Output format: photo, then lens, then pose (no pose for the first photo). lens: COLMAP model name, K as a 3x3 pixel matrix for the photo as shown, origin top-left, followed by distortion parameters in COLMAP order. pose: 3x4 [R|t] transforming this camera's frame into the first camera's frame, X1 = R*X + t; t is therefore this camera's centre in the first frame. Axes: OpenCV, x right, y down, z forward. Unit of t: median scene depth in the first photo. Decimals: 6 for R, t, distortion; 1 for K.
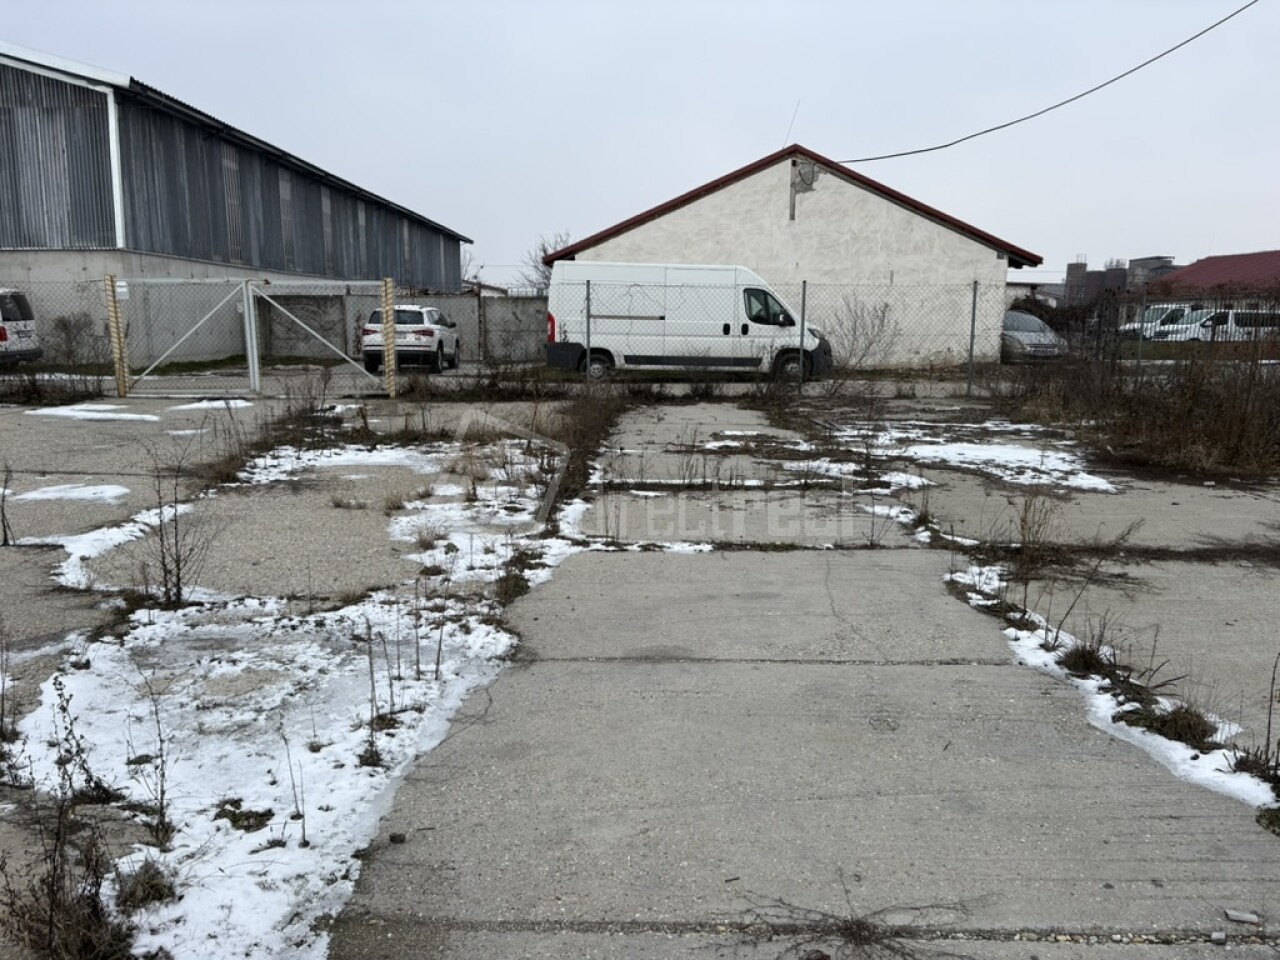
lens RADIAL K [[959.8, 0, 644.9], [0, 959.8, 479.3], [0, 0, 1]] dist [0.030798, -0.026251]
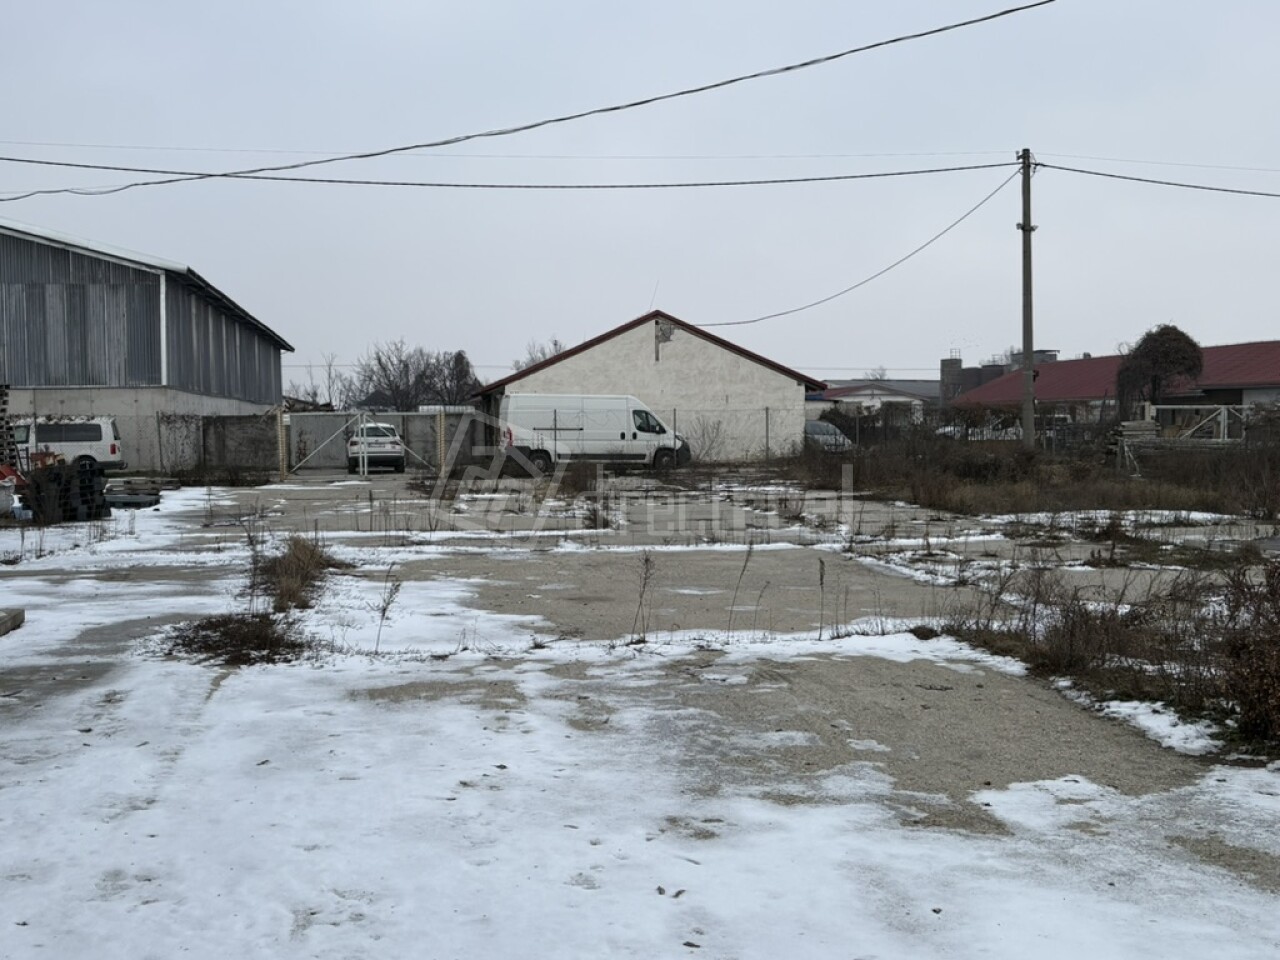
lens RADIAL K [[1364.7, 0, 648.8], [0, 1364.7, 475.7], [0, 0, 1]] dist [0.057579, 0.000000]
pose [[0.985354, -0.021793, 0.169120, -0.209220], [0.043515, 0.991098, -0.125822, 0.157035], [-0.164873, 0.131339, 0.977531, -0.973433]]
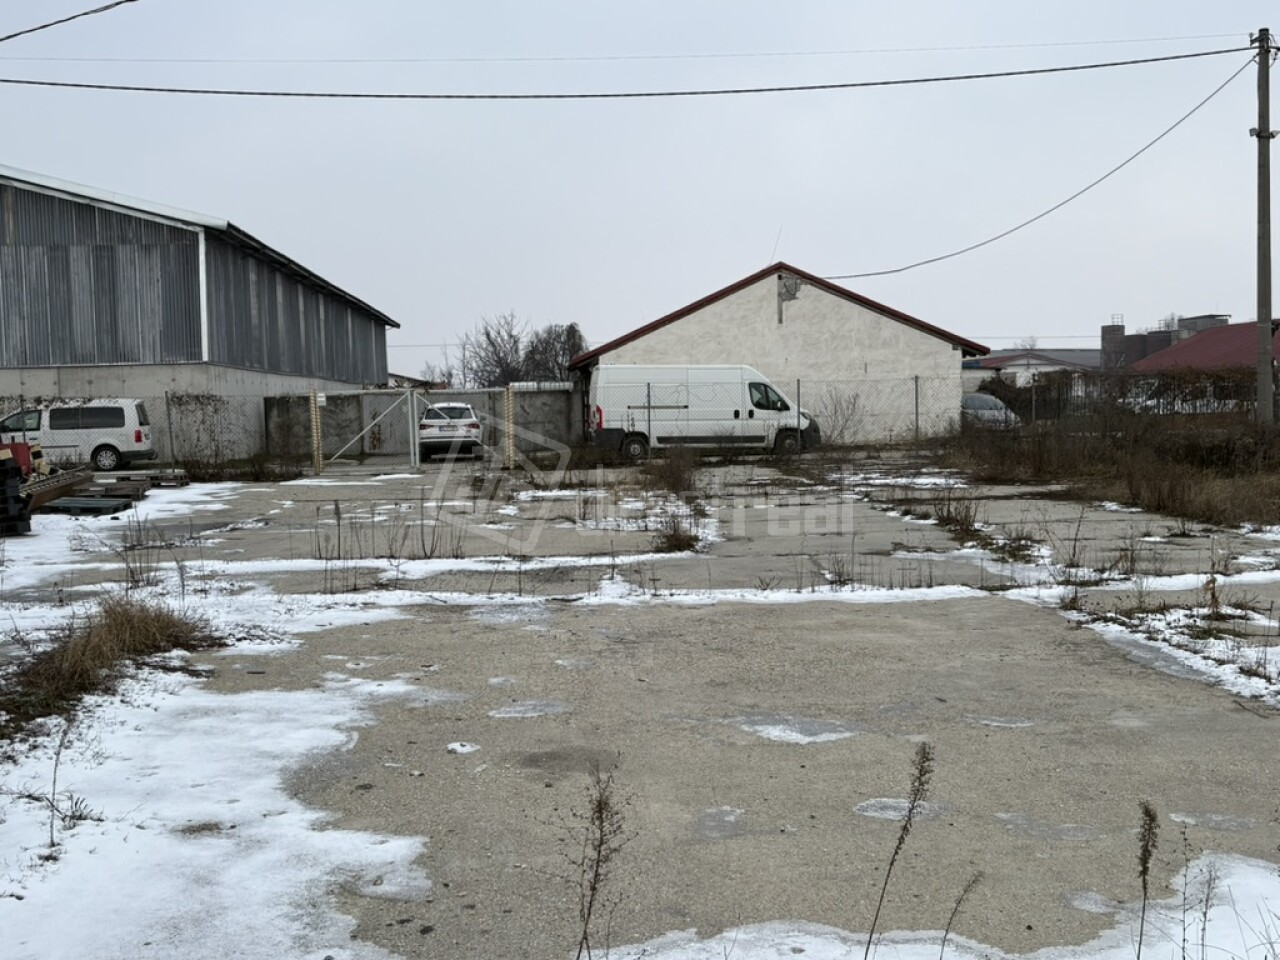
lens RADIAL K [[1364.7, 0, 647.3], [0, 1364.7, 478.5], [0, 0, 1]] dist [0.057579, 0.000000]
pose [[0.997288, -0.031674, 0.066429, -0.131427], [0.038974, 0.992984, -0.111643, 0.105428], [-0.062427, 0.113929, 0.991526, -0.653811]]
